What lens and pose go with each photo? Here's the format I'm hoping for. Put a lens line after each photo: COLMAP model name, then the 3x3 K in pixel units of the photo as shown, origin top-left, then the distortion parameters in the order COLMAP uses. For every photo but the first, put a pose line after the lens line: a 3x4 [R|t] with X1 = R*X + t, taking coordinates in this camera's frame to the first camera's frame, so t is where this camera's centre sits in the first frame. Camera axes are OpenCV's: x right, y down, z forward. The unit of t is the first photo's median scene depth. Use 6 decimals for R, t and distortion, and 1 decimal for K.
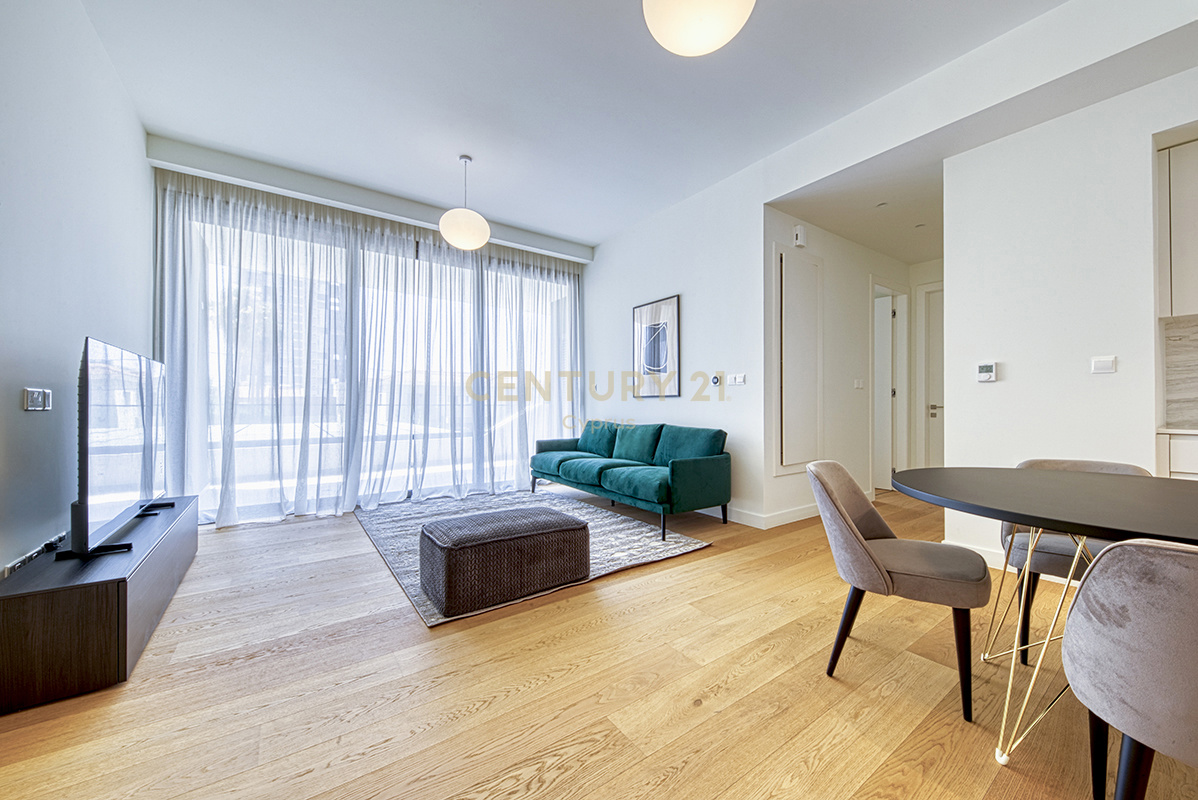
lens RADIAL K [[437.6, 0, 599.3], [0, 437.6, 404.2], [0, 0, 1]] dist [-0.001848, -0.000286]
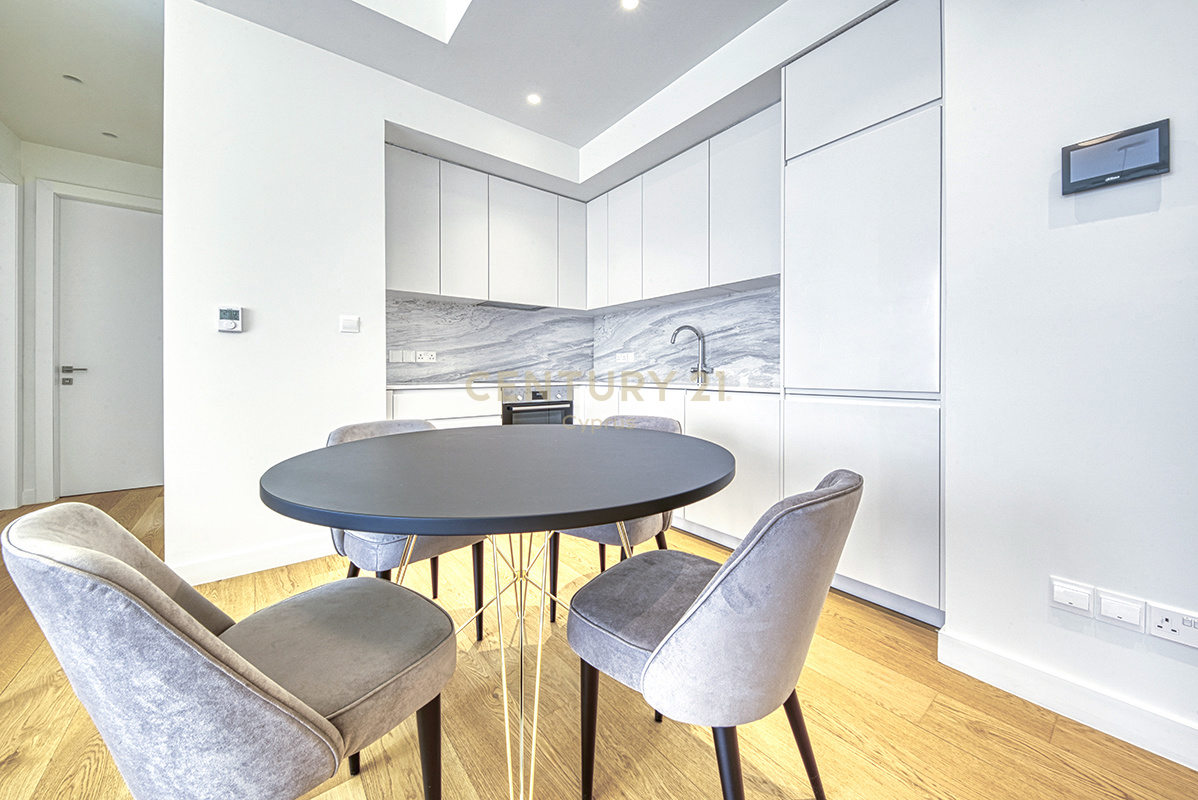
lens RADIAL K [[431.9, 0, 604.9], [0, 431.9, 373.5], [0, 0, 1]] dist [-0.000573, -0.000149]
pose [[-0.051292, -0.003421, 0.998678, 0.077003], [-0.001640, 0.999993, 0.003341, 0.011680], [-0.998682, -0.001467, -0.051297, 0.271029]]
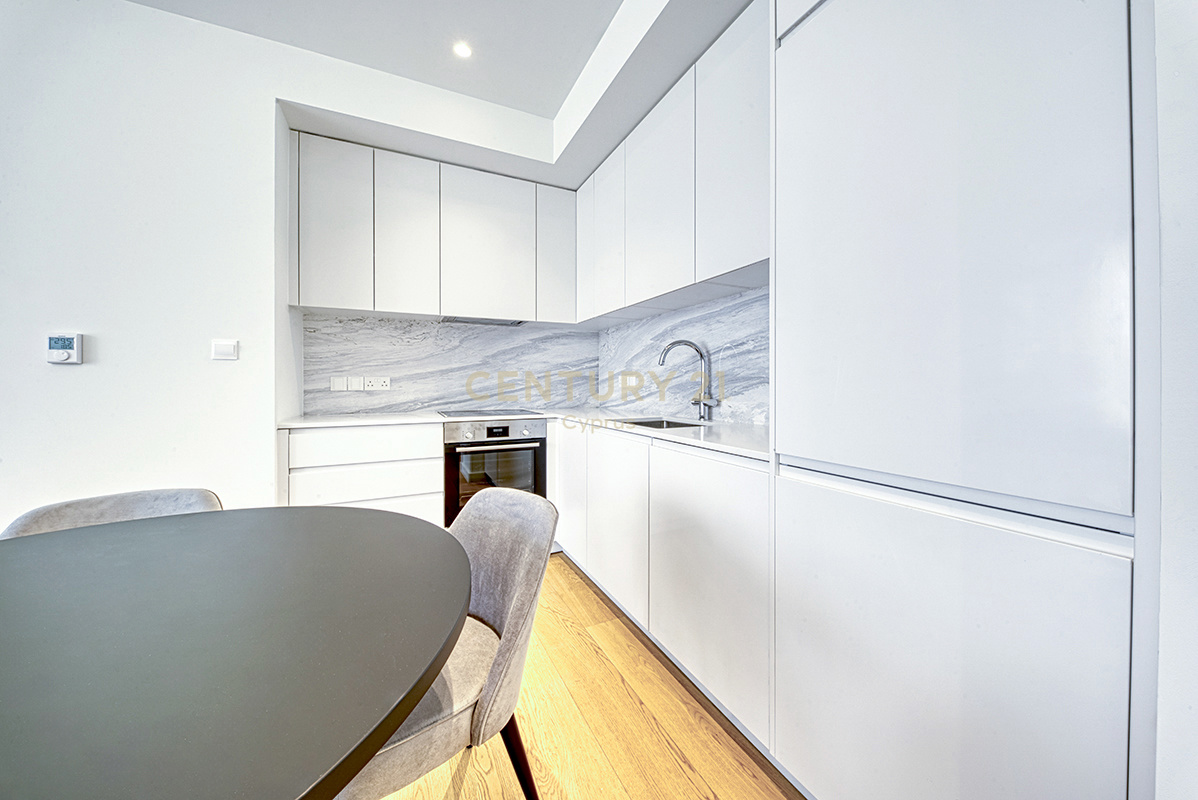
lens RADIAL K [[418.7, 0, 608.5], [0, 418.7, 384.4], [0, 0, 1]] dist [-0.000768, -0.000205]
pose [[0.163427, -0.001615, 0.986554, 0.292018], [-0.000022, 0.999999, 0.001641, -0.015536], [-0.986555, -0.000290, 0.163427, 0.092934]]
